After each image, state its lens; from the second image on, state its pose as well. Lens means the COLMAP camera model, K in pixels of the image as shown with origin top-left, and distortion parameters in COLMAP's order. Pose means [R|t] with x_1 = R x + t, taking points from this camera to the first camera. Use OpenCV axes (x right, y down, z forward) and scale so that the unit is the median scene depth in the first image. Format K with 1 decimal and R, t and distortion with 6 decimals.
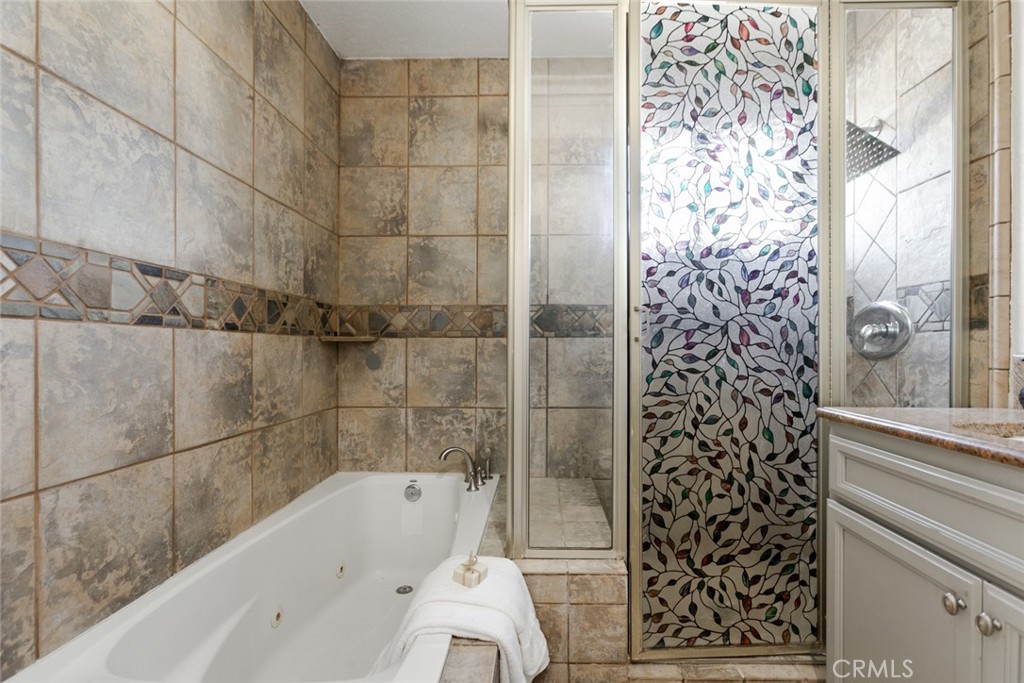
lens RADIAL K [[461.5, 0, 532.9], [0, 461.5, 347.6], [0, 0, 1]] dist [-0.010814, 0.008899]
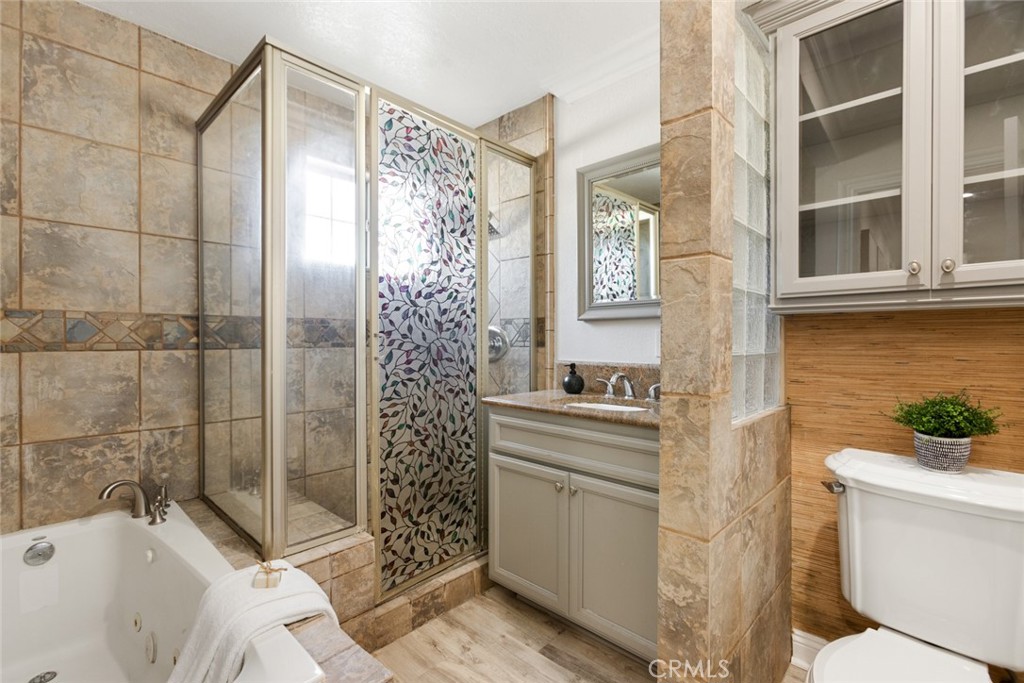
lens RADIAL K [[461.5, 0, 499.1], [0, 461.5, 339.6], [0, 0, 1]] dist [-0.010814, 0.008899]
pose [[0.686671, -0.003605, 0.726960, -0.477925], [0.000208, 0.999989, 0.004762, -0.076412], [-0.726969, -0.003119, 0.686664, -0.145268]]
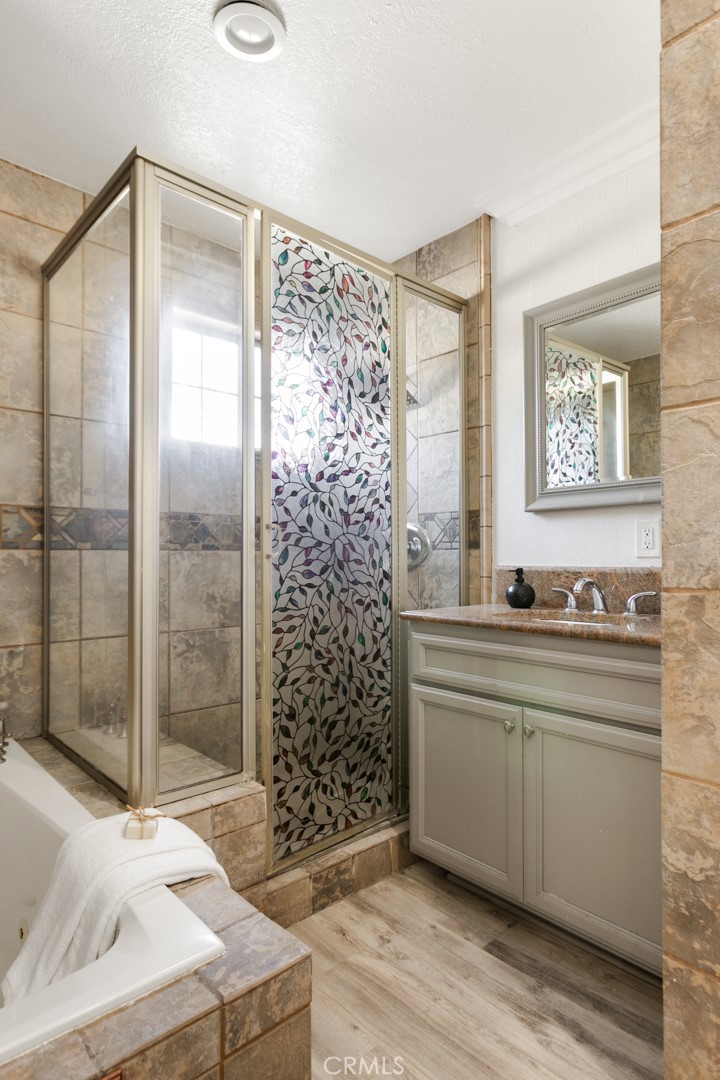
lens RADIAL K [[604.1, 0, 350.7], [0, 604.1, 548.3], [0, 0, 1]] dist [0.004548, 0.003175]
pose [[0.739681, 0.007424, 0.672916, -0.528652], [0.000686, 0.999930, -0.011786, -0.019574], [-0.672957, 0.009179, 0.739625, -0.103044]]
